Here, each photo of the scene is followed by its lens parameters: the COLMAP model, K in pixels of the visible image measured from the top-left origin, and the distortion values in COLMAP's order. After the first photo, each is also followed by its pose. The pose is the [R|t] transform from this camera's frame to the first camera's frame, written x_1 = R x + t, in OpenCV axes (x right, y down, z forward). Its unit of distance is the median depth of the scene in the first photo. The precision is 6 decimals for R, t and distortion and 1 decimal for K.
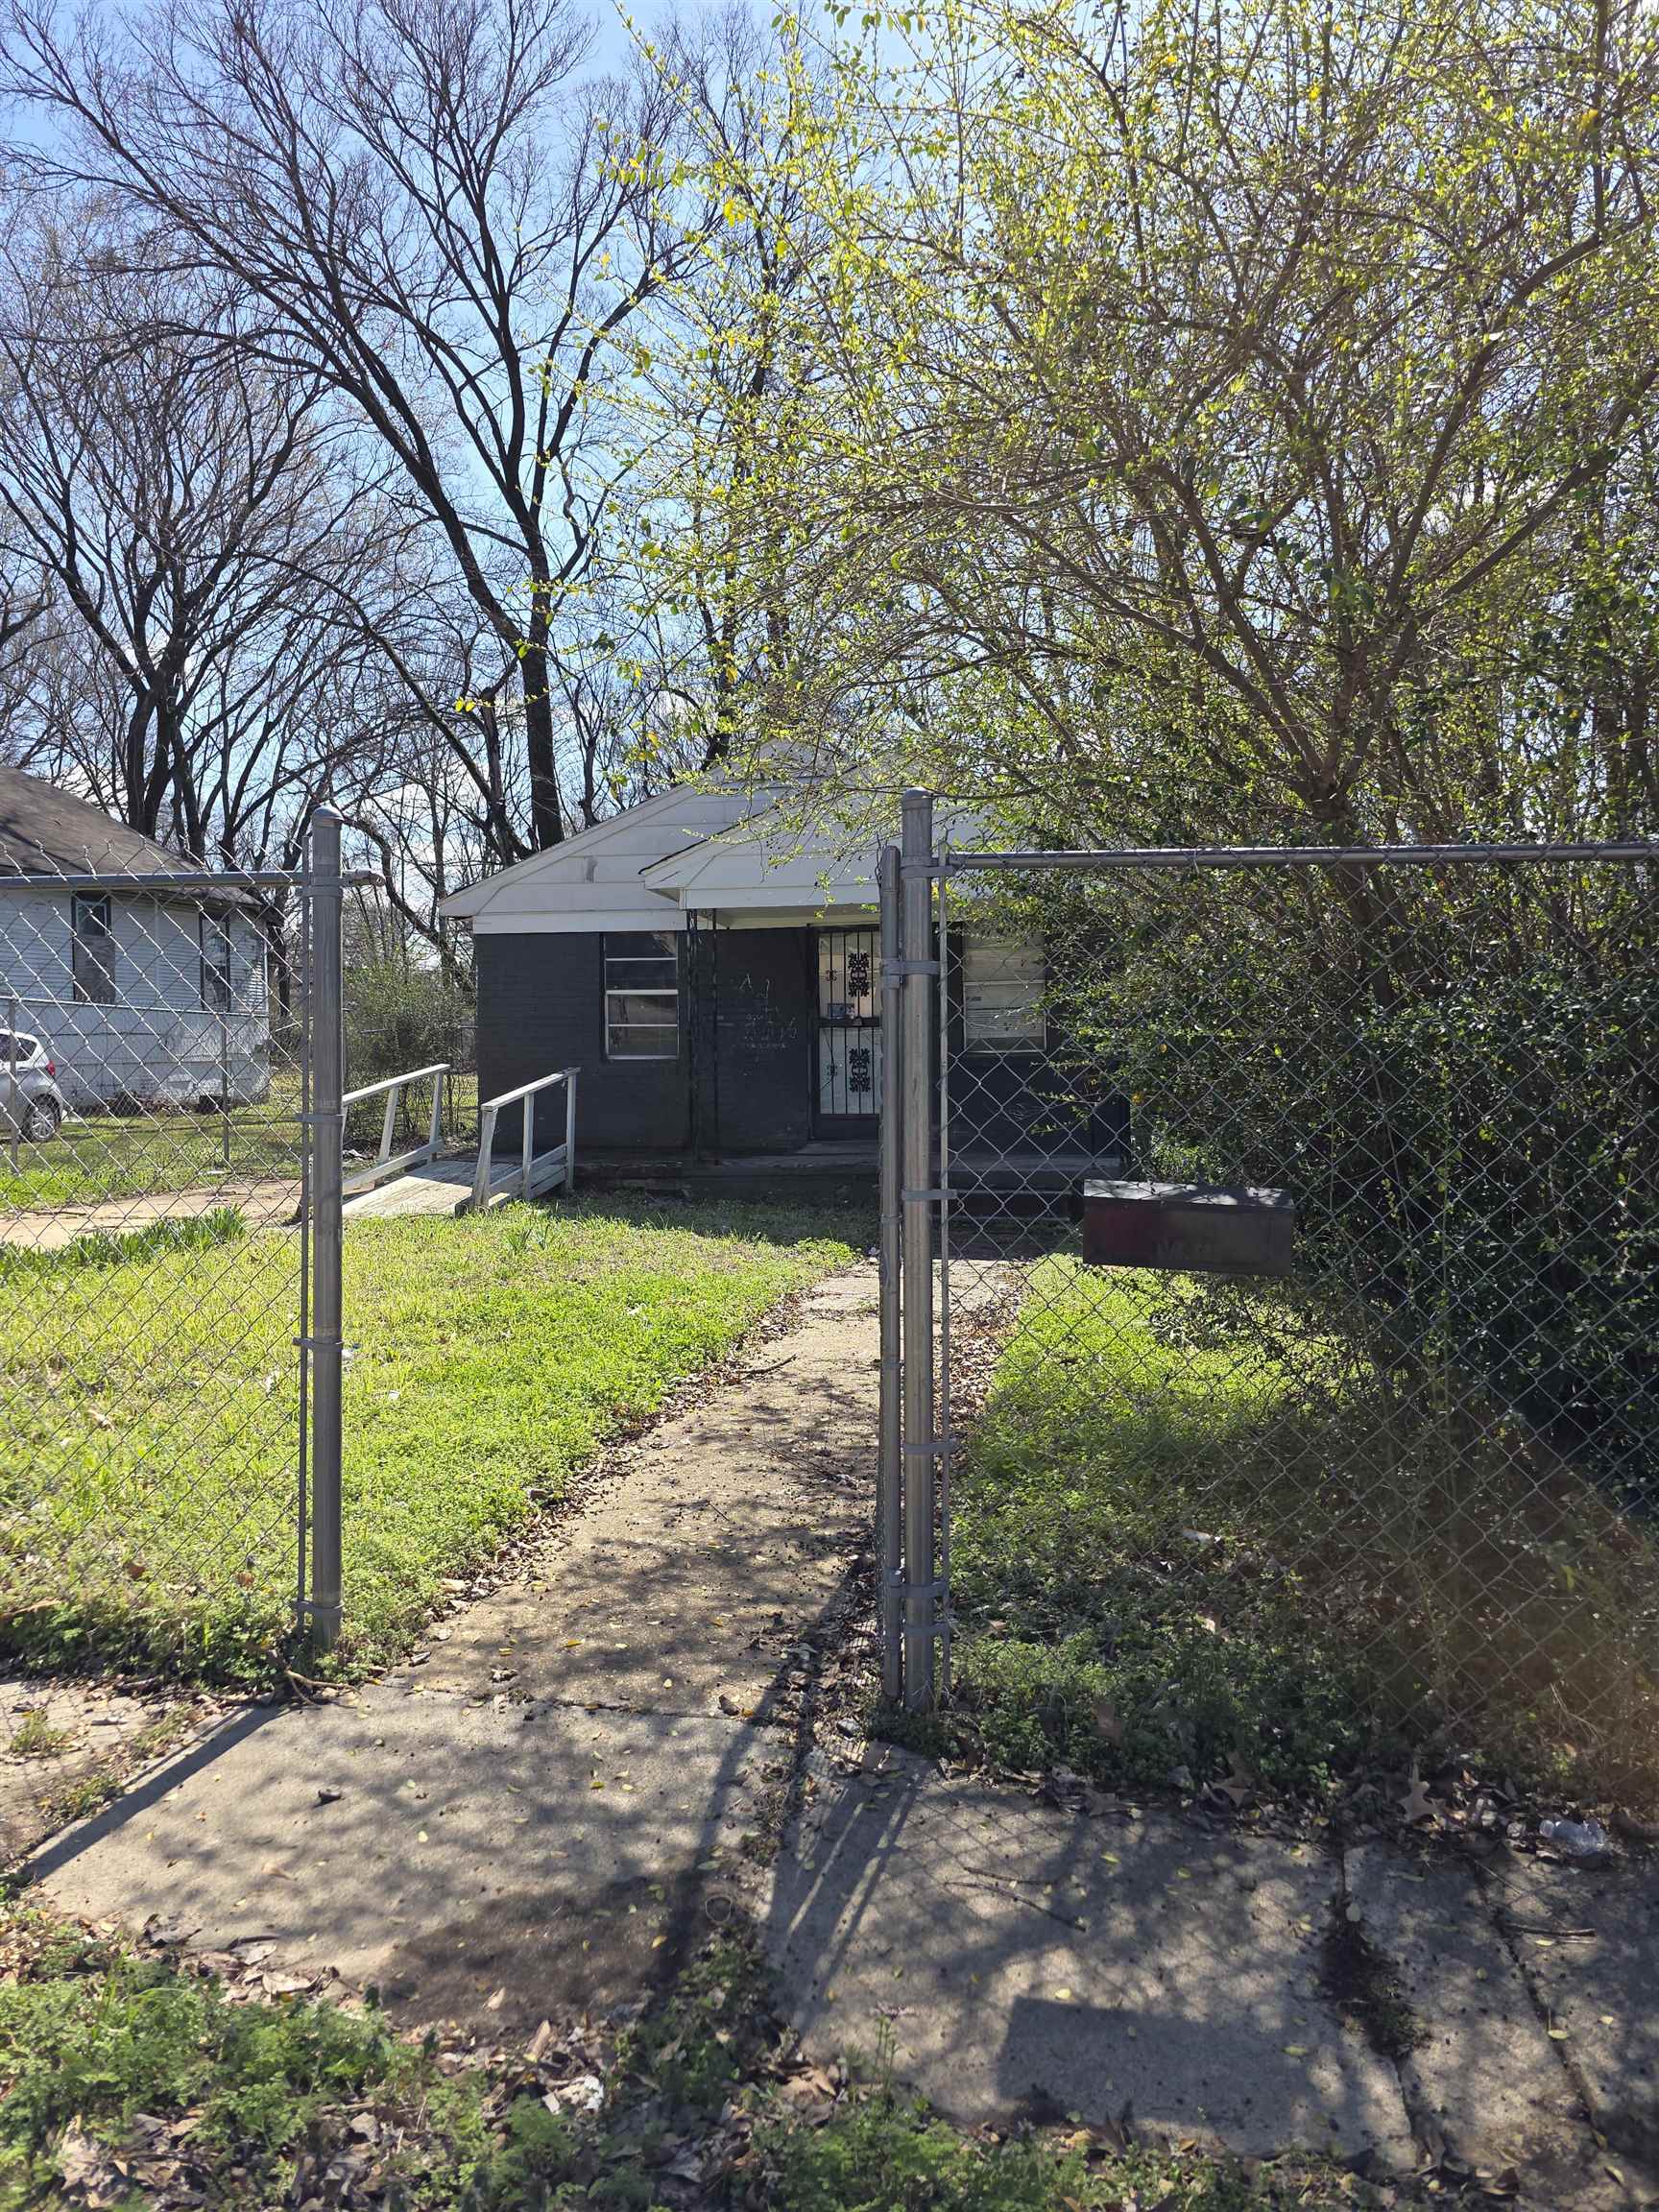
lens RADIAL K [[1485.0, 0, 828.1], [0, 1485.0, 1109.1], [0, 0, 1]] dist [0.009797, -0.000519]
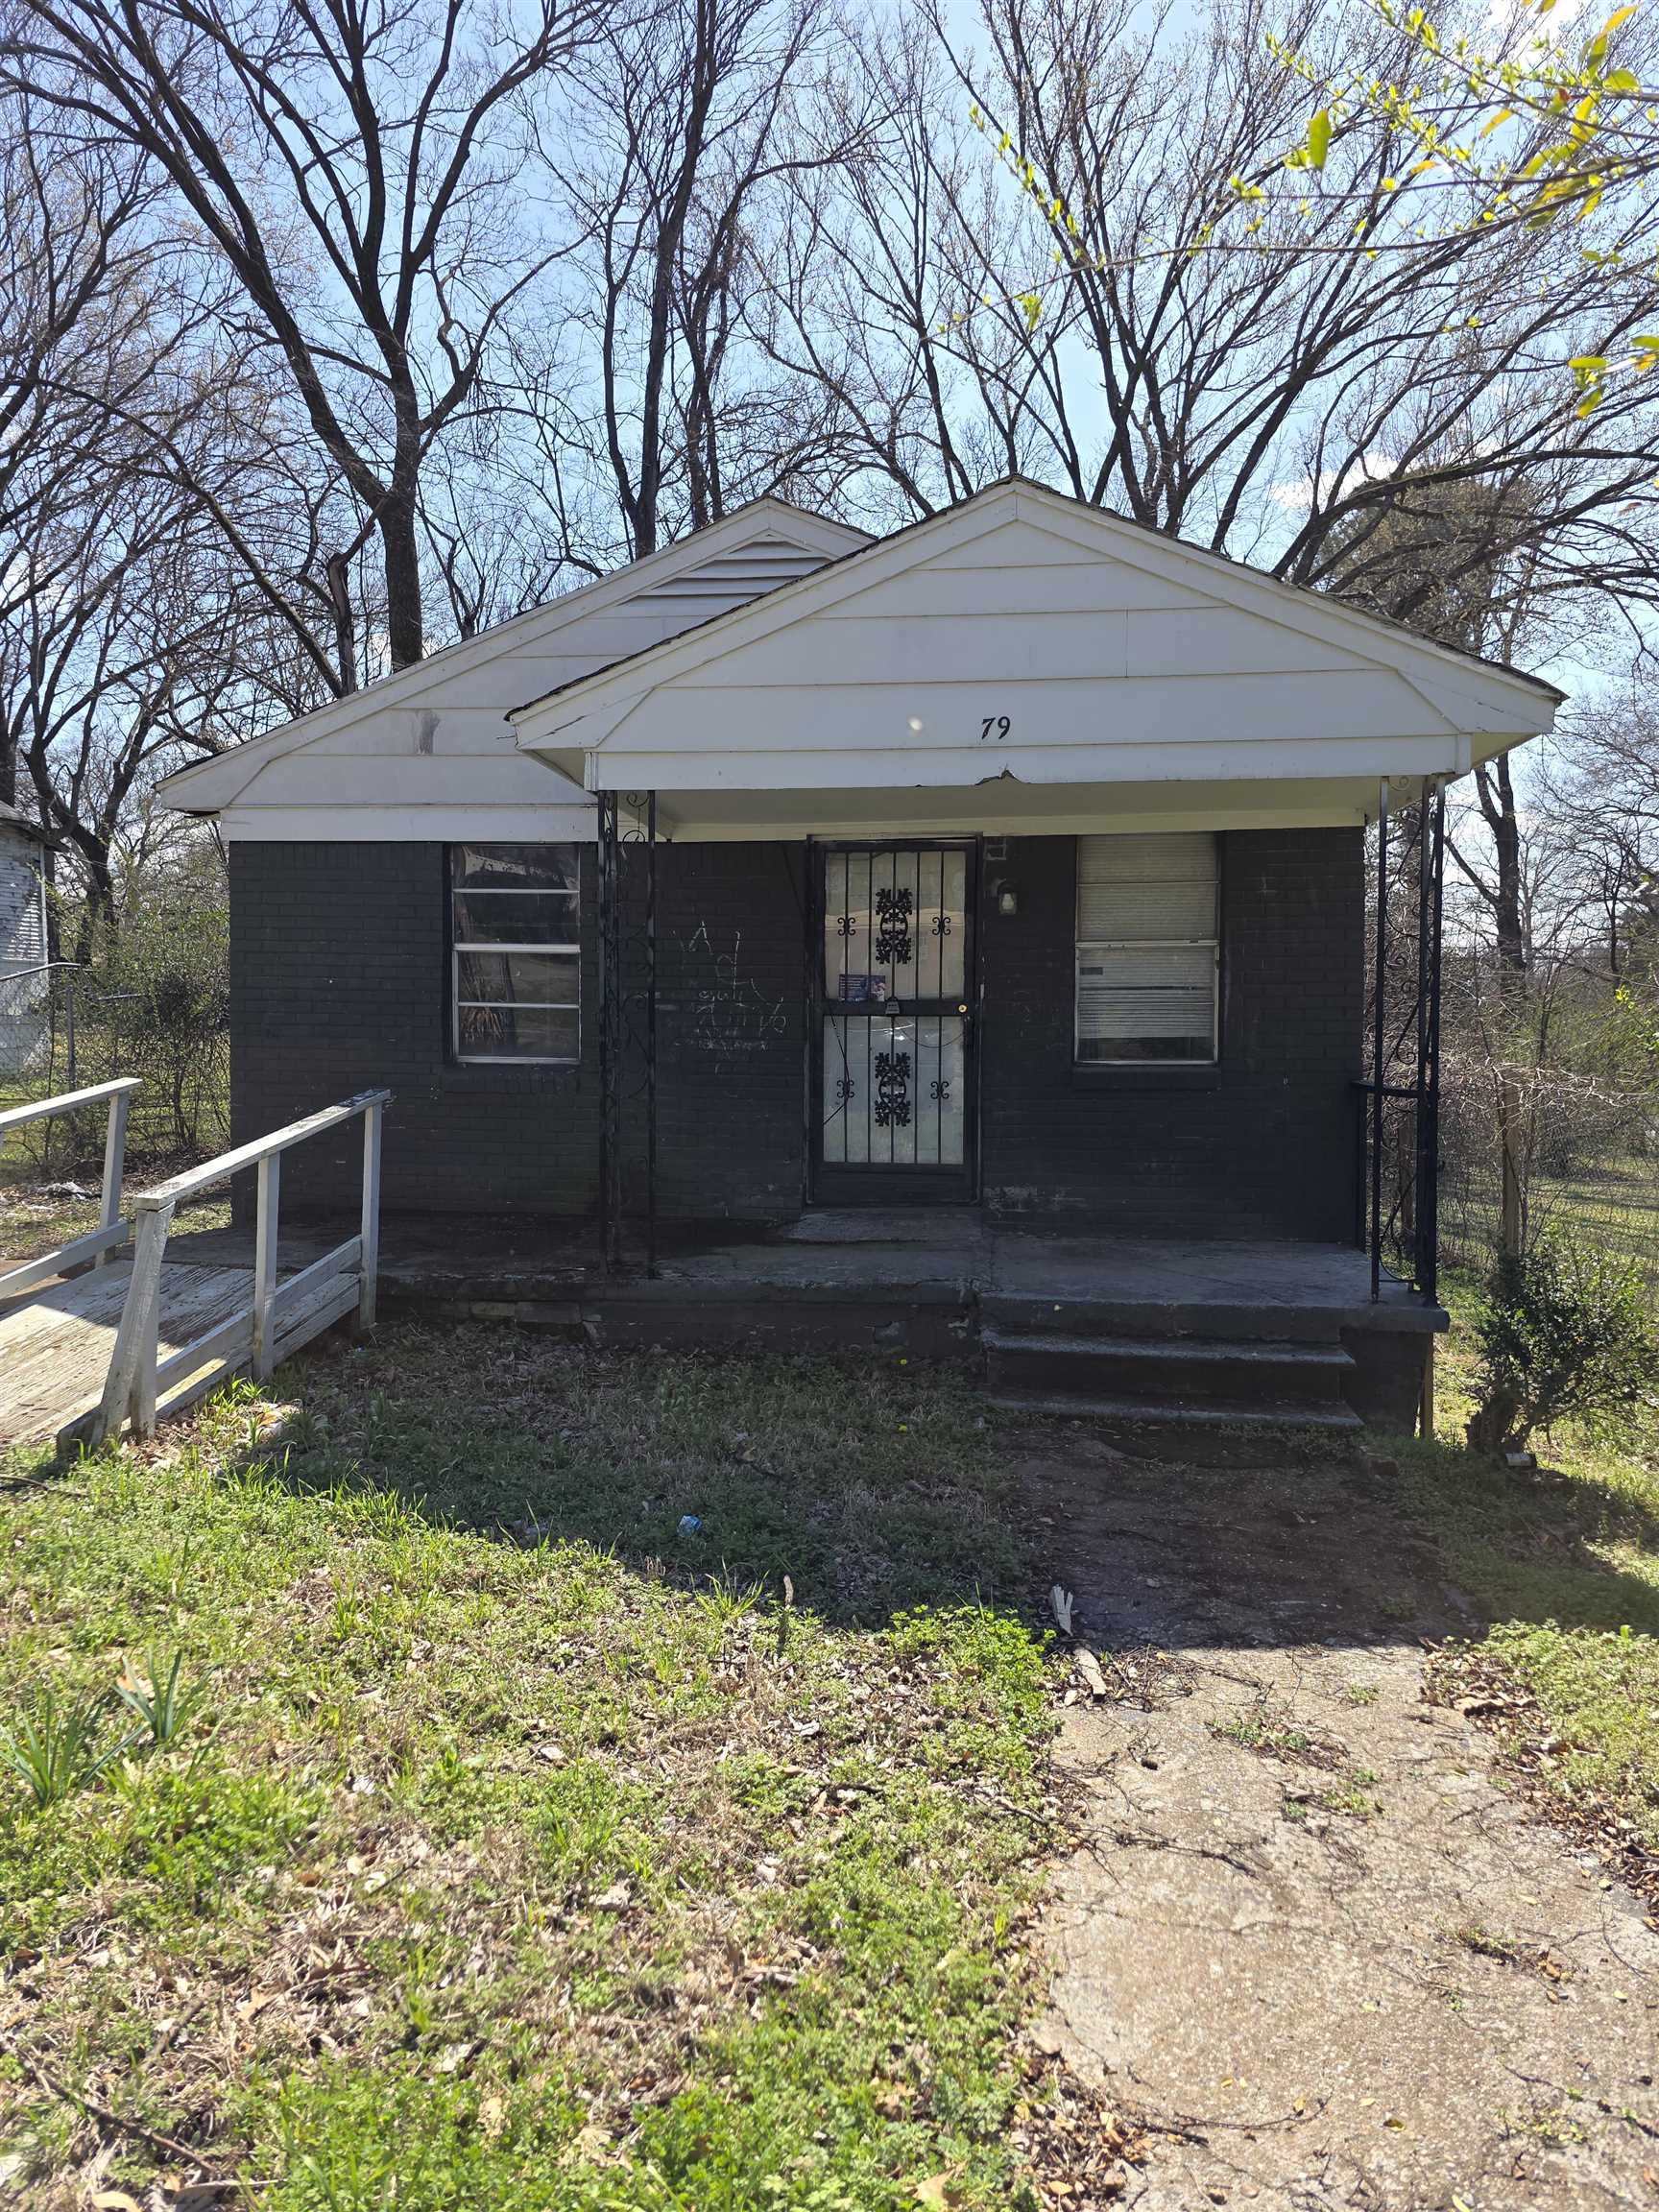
lens RADIAL K [[1485.0, 0, 831.2], [0, 1485.0, 1103.3], [0, 0, 1]] dist [0.009797, -0.000519]
pose [[0.997513, 0.012000, 0.069456, -0.019699], [-0.013744, 0.999601, 0.024692, -0.015813], [-0.069132, -0.025585, 0.997279, 0.190297]]
